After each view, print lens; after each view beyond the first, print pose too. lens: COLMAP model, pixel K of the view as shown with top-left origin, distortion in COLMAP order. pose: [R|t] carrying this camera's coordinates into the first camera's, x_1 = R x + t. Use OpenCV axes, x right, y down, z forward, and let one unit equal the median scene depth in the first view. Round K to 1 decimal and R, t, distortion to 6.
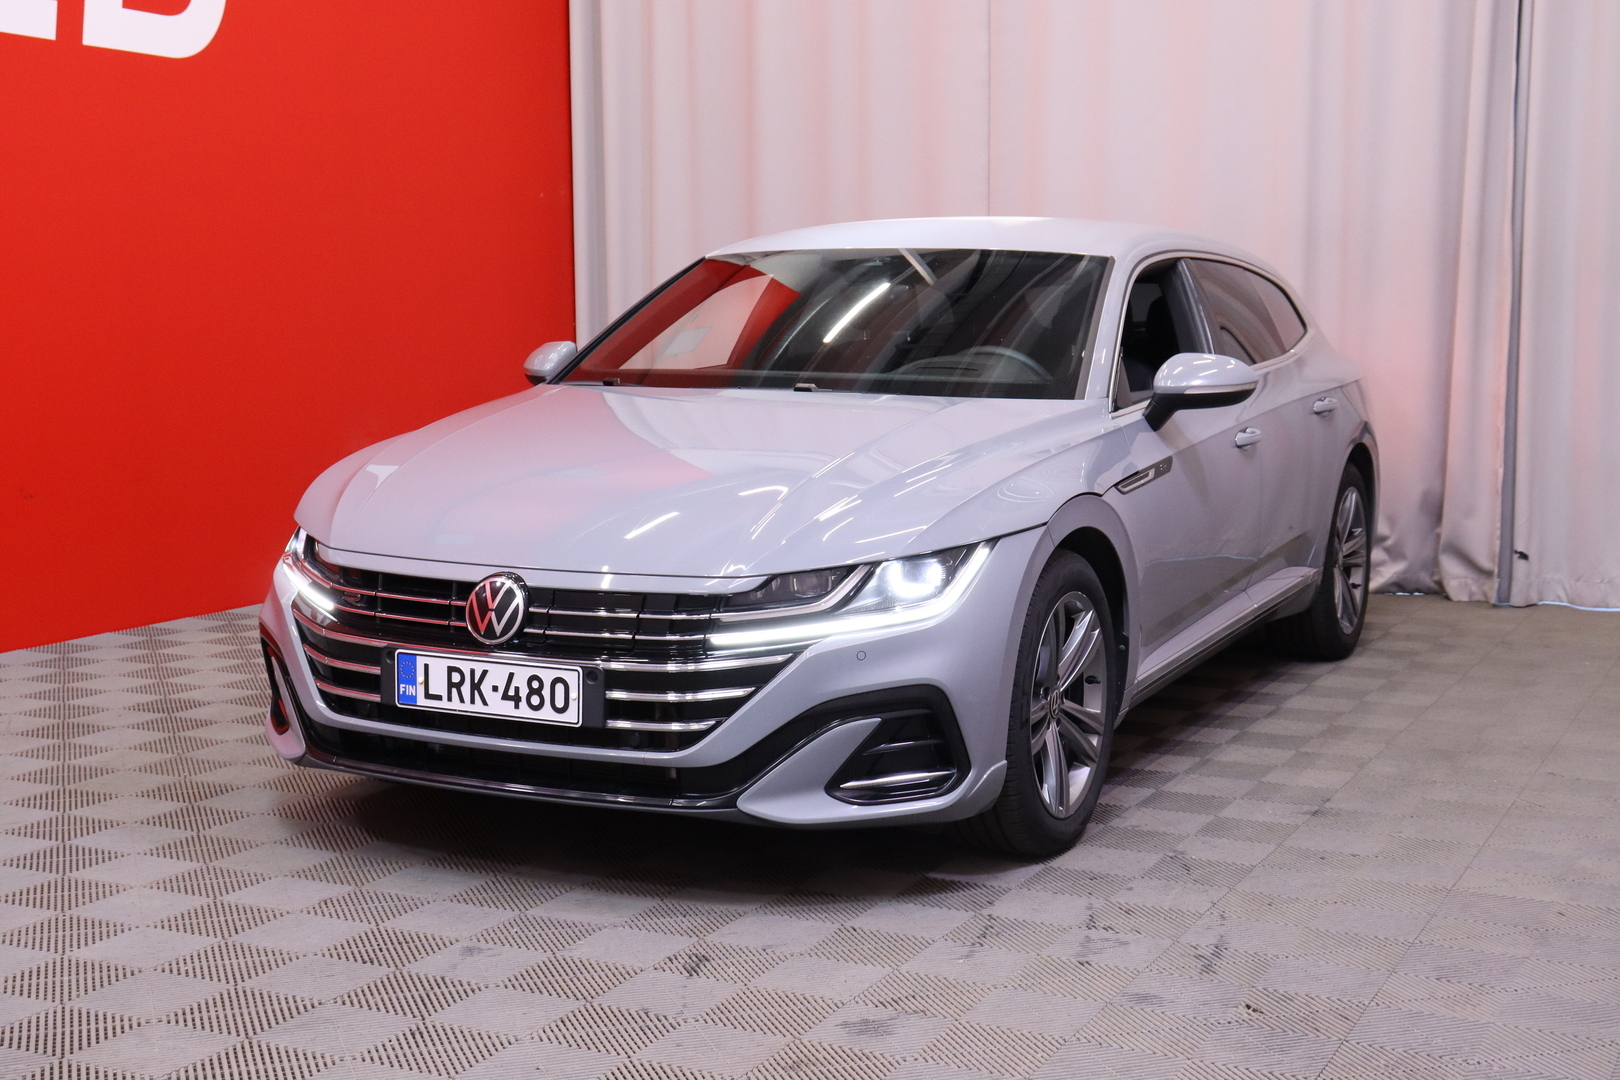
lens RADIAL K [[2206.3, 0, 738.4], [0, 2206.3, 534.5], [0, 0, 1]] dist [0.079708, 0.000000]
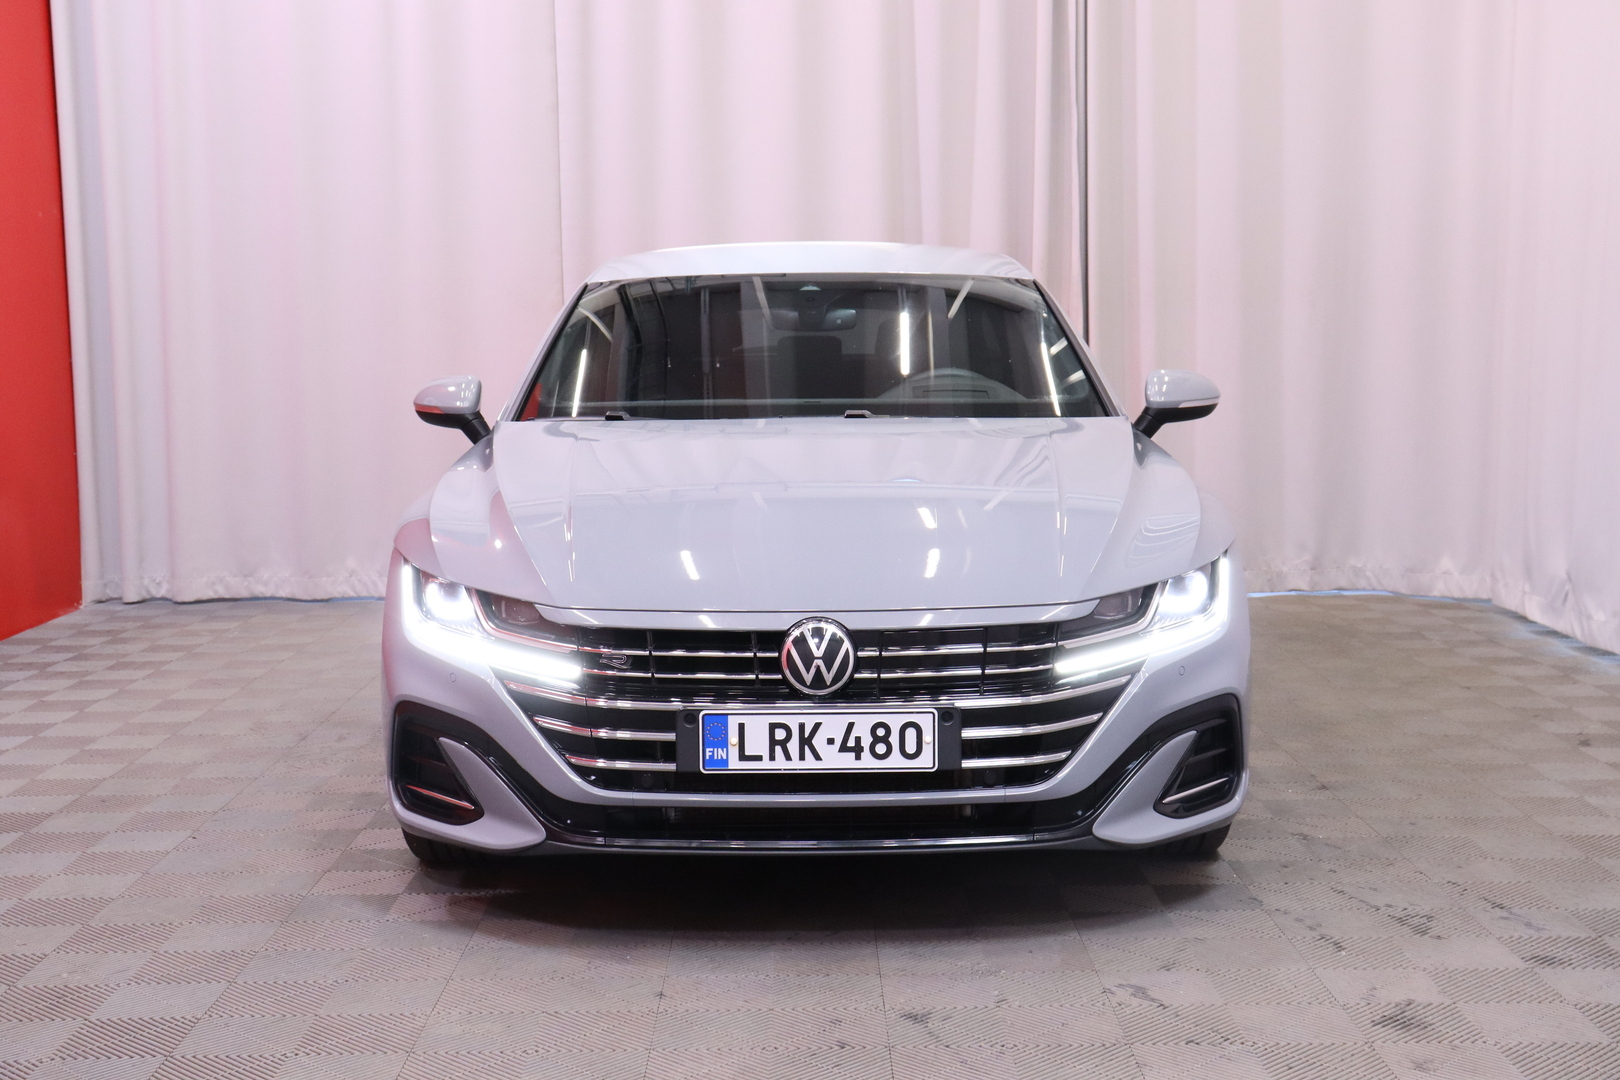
lens RADIAL K [[2206.3, 0, 761.7], [0, 2206.3, 541.1], [0, 0, 1]] dist [0.079708, 0.000000]
pose [[0.889473, -0.061221, 0.452868, -0.556529], [0.065107, 0.997854, 0.007020, -0.023771], [-0.452326, 0.023241, 0.891550, 0.173350]]
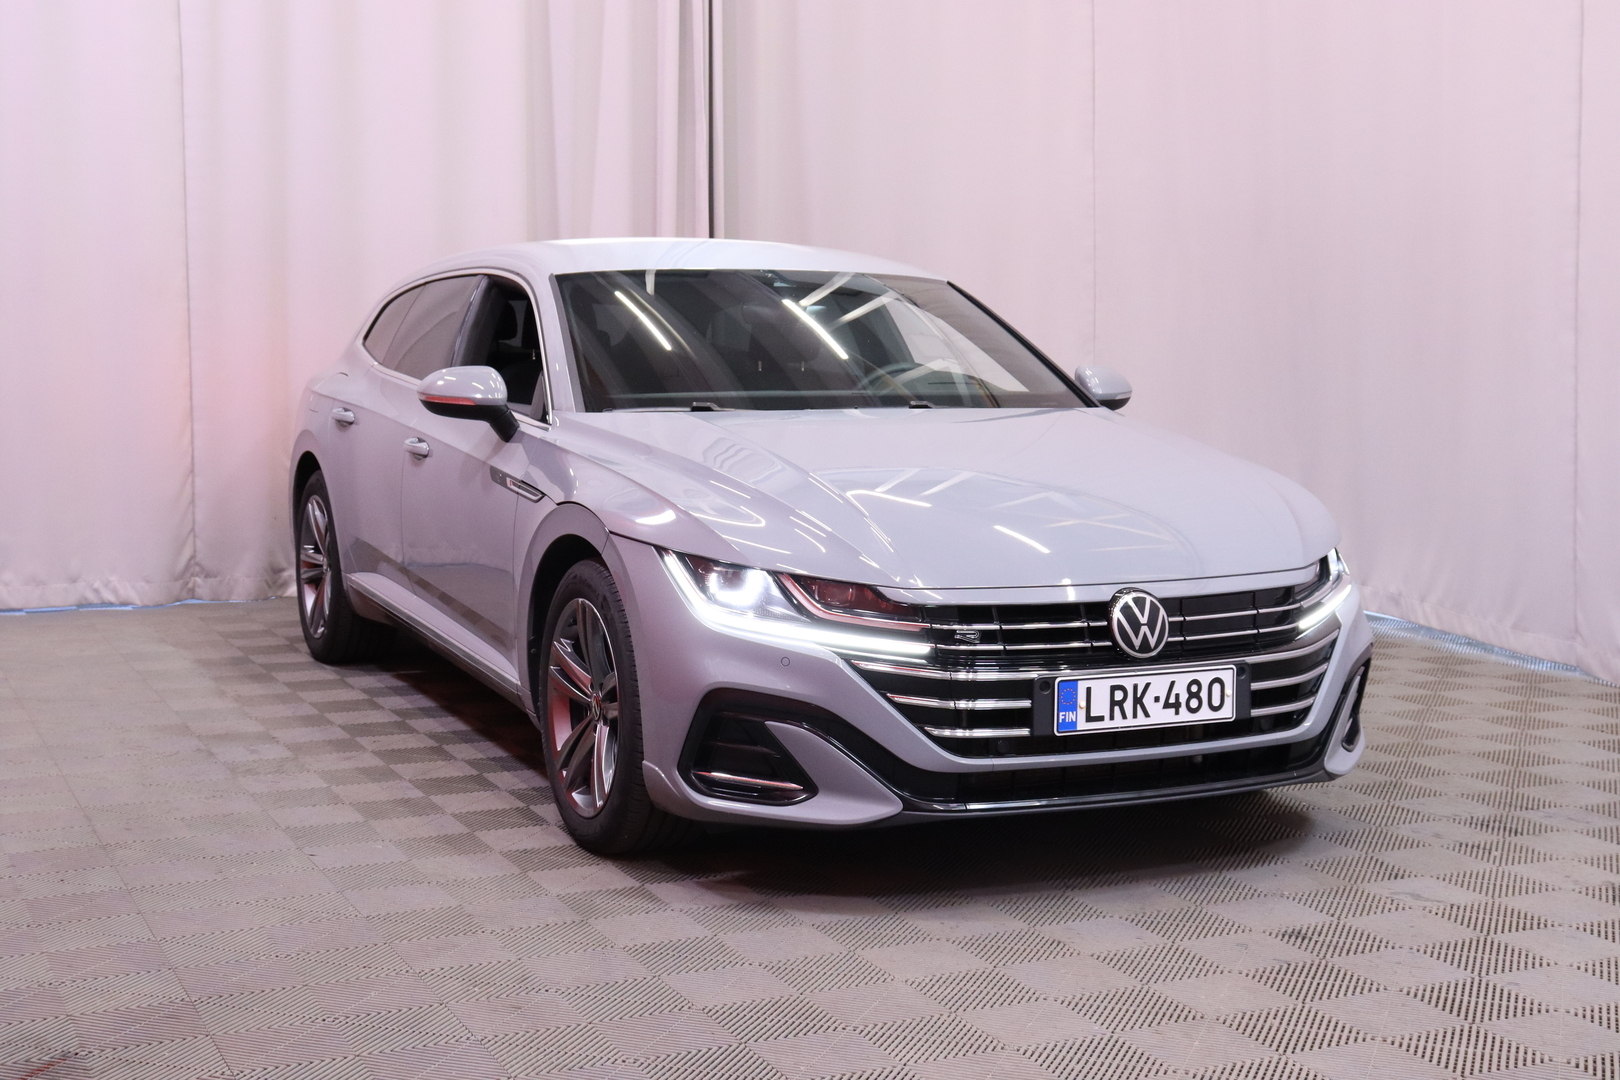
lens RADIAL K [[2206.3, 0, 806.1], [0, 2206.3, 537.8], [0, 0, 1]] dist [0.079708, 0.000000]
pose [[0.597607, -0.081195, 0.797668, -1.032106], [0.081165, 0.995875, 0.040563, -0.061464], [-0.797671, 0.040502, 0.601732, 0.502518]]
